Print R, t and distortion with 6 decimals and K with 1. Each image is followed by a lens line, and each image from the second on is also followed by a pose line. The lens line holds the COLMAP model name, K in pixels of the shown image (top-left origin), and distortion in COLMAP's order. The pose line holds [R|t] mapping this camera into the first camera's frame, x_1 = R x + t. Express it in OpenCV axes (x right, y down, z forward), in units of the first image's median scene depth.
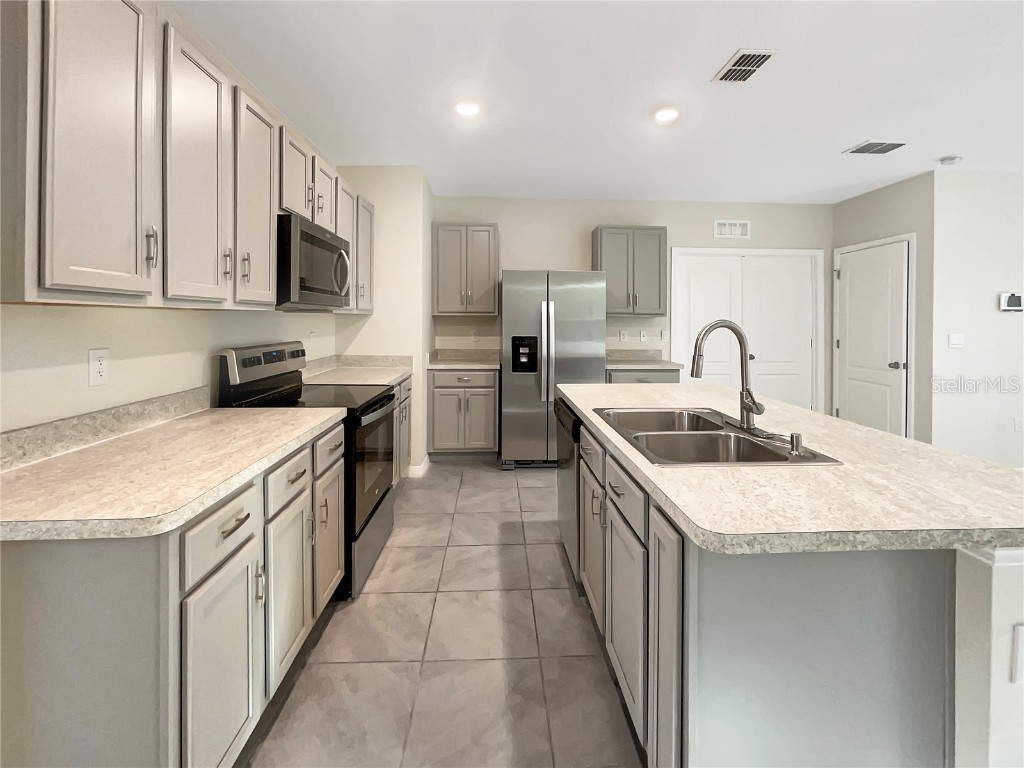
lens RADIAL K [[442.5, 0, 512.4], [0, 442.5, 326.3], [0, 0, 1]] dist [0.000465, 0.000080]
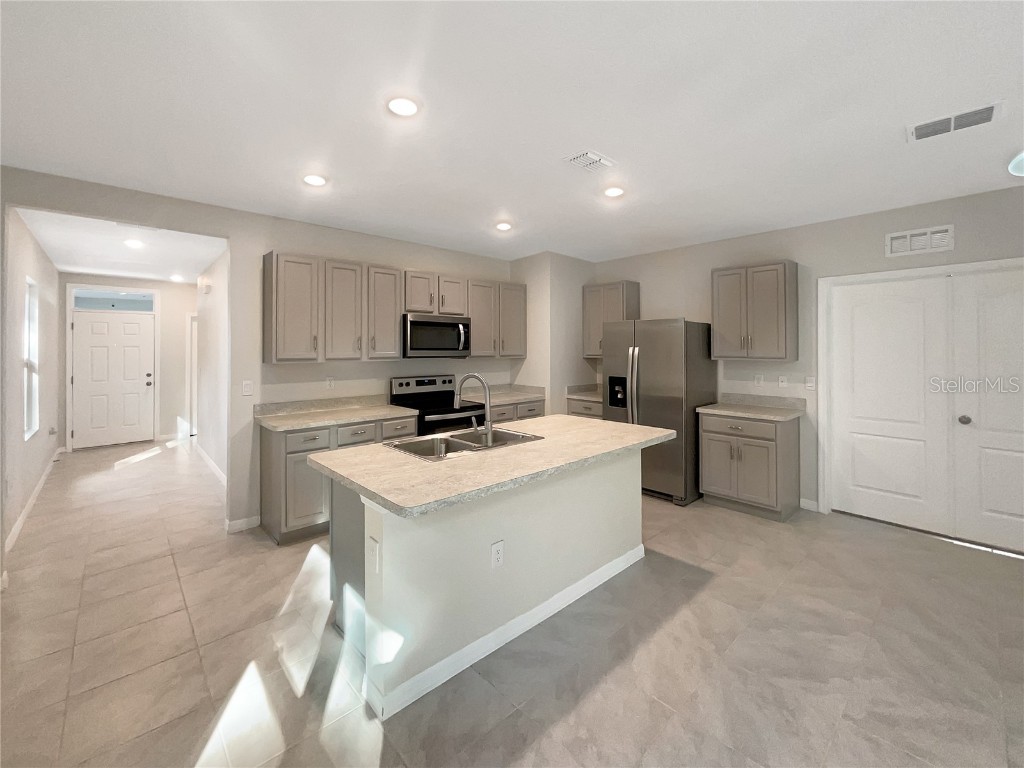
lens RADIAL K [[426.0, 0, 515.4], [0, 426.0, 348.7], [0, 0, 1]] dist [0.001645, 0.000307]
pose [[0.651805, -0.005231, -0.758369, 0.715278], [-0.003558, 0.999944, -0.009955, -0.039685], [0.758378, 0.009187, 0.651750, 0.047557]]
